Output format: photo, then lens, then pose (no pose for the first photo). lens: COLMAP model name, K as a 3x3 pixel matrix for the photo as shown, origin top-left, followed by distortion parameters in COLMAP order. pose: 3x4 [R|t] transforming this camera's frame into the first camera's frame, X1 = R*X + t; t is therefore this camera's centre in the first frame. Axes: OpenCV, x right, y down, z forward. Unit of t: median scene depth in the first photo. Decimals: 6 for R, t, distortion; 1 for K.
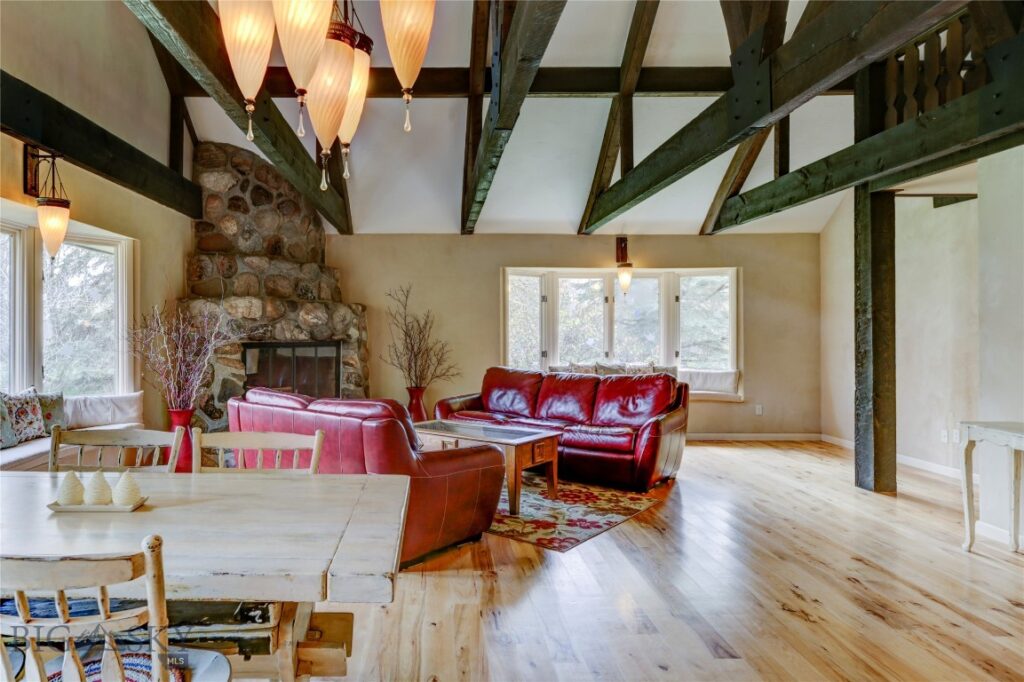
lens RADIAL K [[672.9, 0, 453.8], [0, 672.9, 330.3], [0, 0, 1]] dist [0.001019, -0.000125]
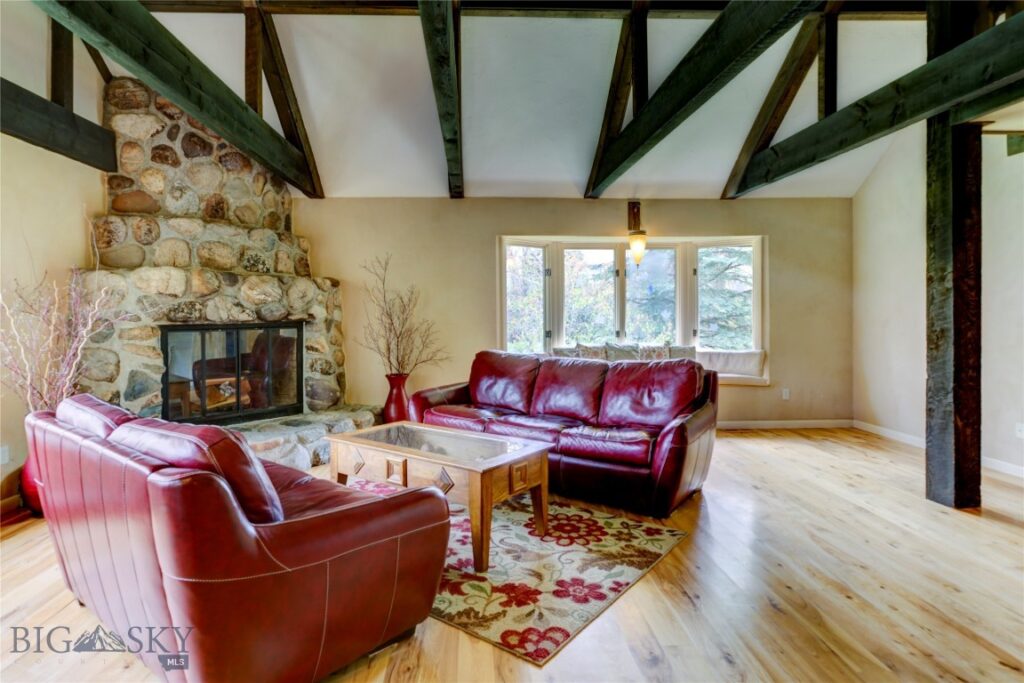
lens RADIAL K [[579.1, 0, 499.5], [0, 579.1, 322.9], [0, 0, 1]] dist [-0.006529, 0.000370]
pose [[0.999837, -0.008002, 0.016172, 0.072969], [0.007656, 0.999742, 0.021385, 0.004210], [-0.016339, -0.021258, 0.999641, 0.295377]]
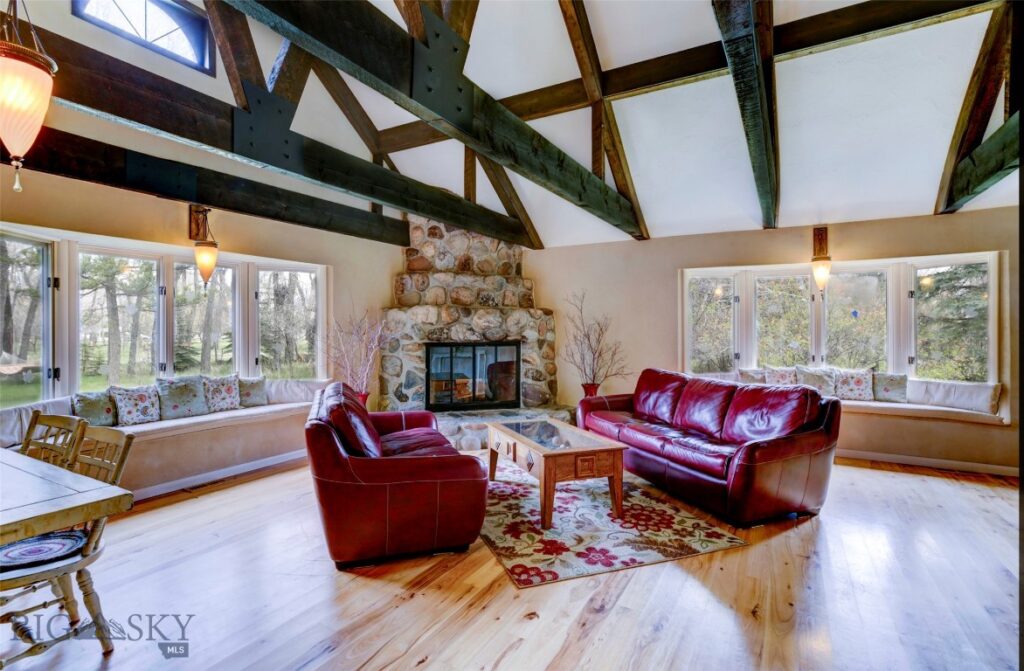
lens RADIAL K [[509.9, 0, 512.0], [0, 509.9, 335.5], [0, 0, 1]] dist [-0.010971, 0.000209]
pose [[0.854255, 0.005799, -0.519822, 0.305000], [0.002842, 0.999871, 0.015825, -0.008588], [0.519847, -0.014996, 0.854128, 0.261393]]
